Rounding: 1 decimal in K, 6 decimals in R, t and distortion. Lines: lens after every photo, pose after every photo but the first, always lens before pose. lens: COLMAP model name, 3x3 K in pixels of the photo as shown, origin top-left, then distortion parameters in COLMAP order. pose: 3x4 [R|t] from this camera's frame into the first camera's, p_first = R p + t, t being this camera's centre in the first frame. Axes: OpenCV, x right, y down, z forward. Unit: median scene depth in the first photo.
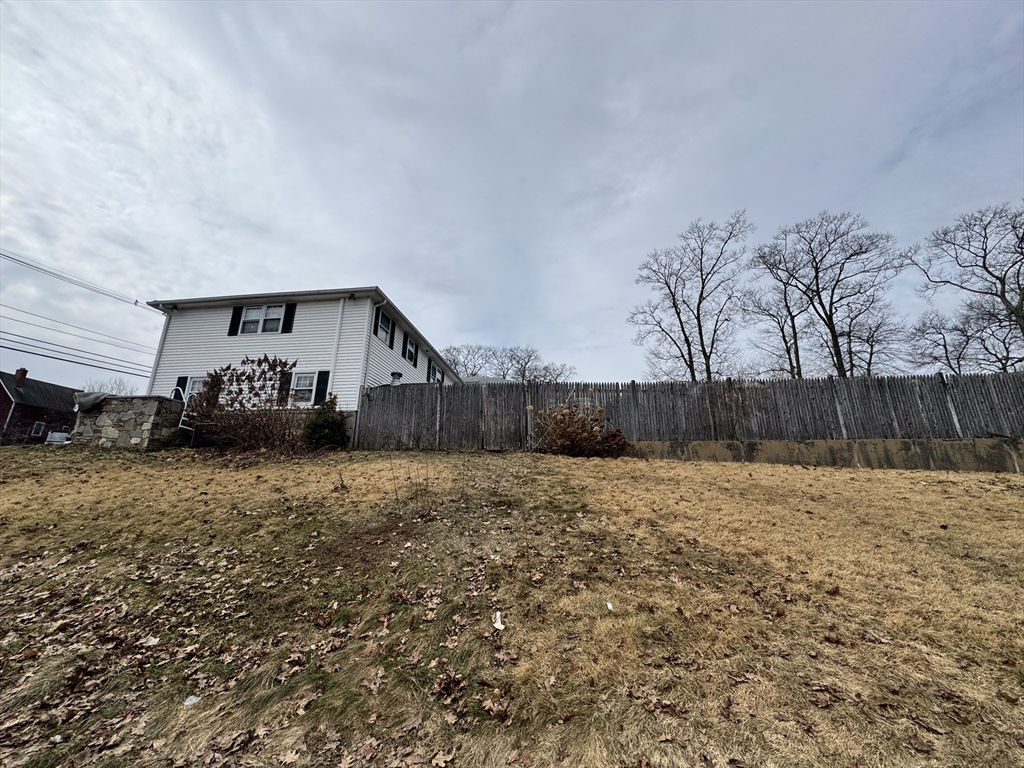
lens RADIAL K [[408.1, 0, 511.5], [0, 408.1, 383.8], [0, 0, 1]] dist [-0.001807, -0.000217]
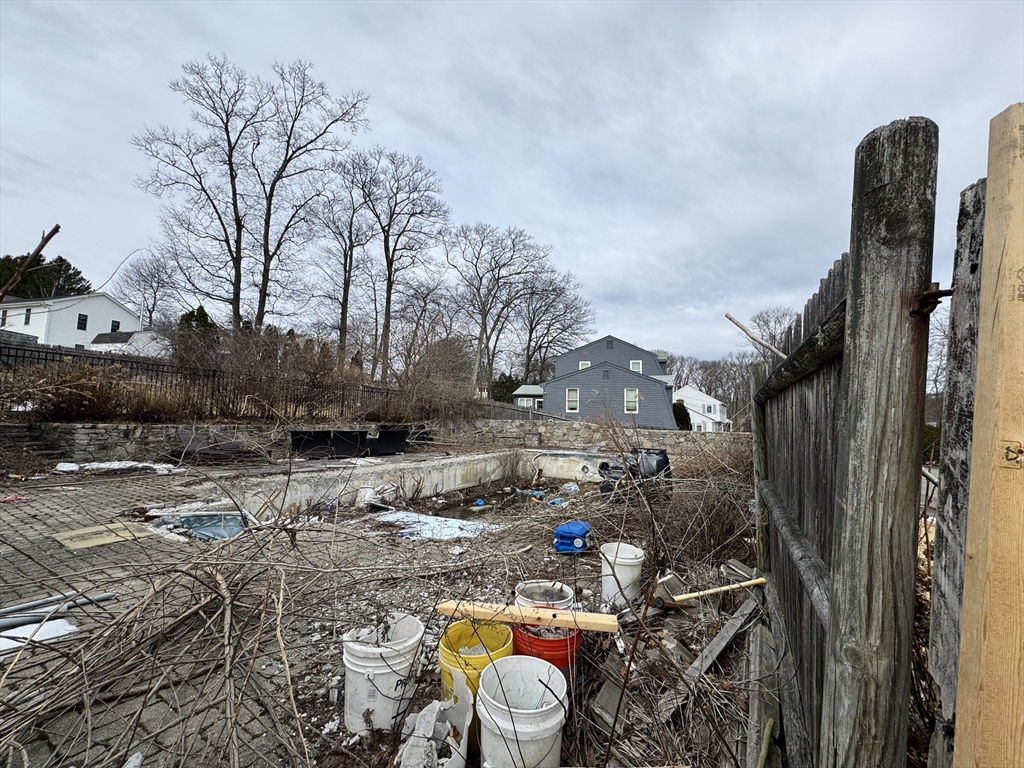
lens RADIAL K [[408.1, 0, 511.5], [0, 408.1, 383.8], [0, 0, 1]] dist [-0.001807, -0.000217]
pose [[0.388029, 0.076037, 0.918505, -0.011340], [-0.270444, 0.962114, 0.034604, 0.012266], [-0.881075, -0.261831, 0.393892, 0.276314]]
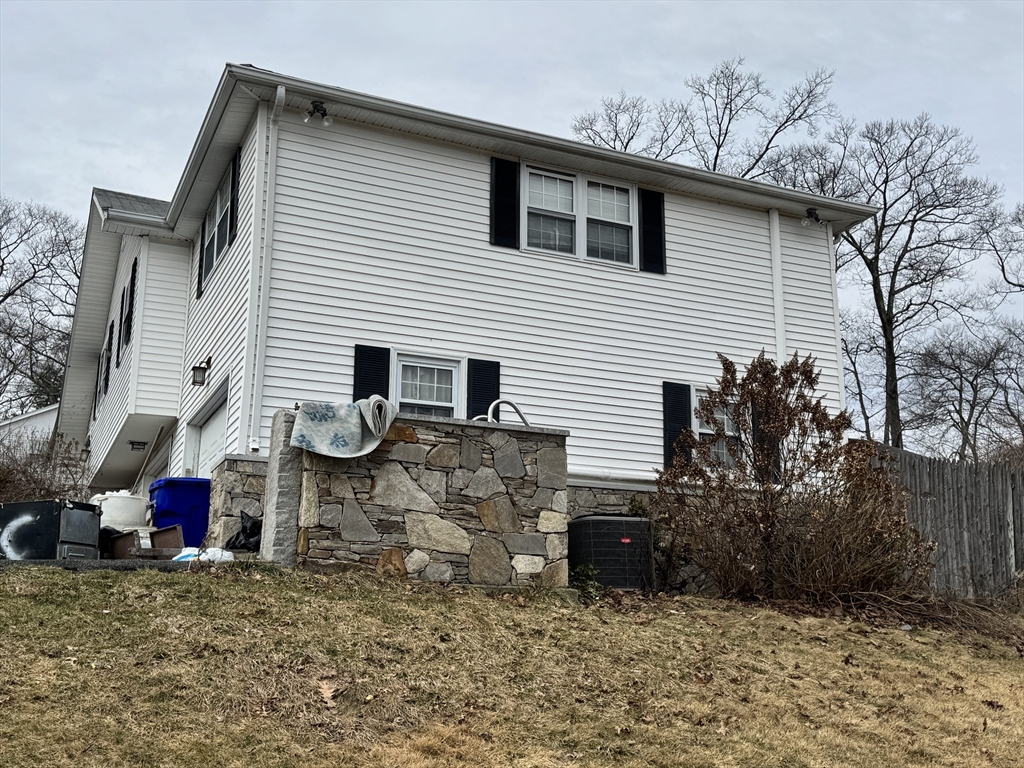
lens RADIAL K [[1085.9, 0, 514.4], [0, 1085.9, 388.4], [0, 0, 1]] dist [0.197145, -0.434240]
pose [[0.837103, 0.125565, 0.532439, -0.368166], [-0.144025, 0.989550, -0.006927, 0.001527], [-0.527745, -0.070886, 0.846440, 0.069021]]
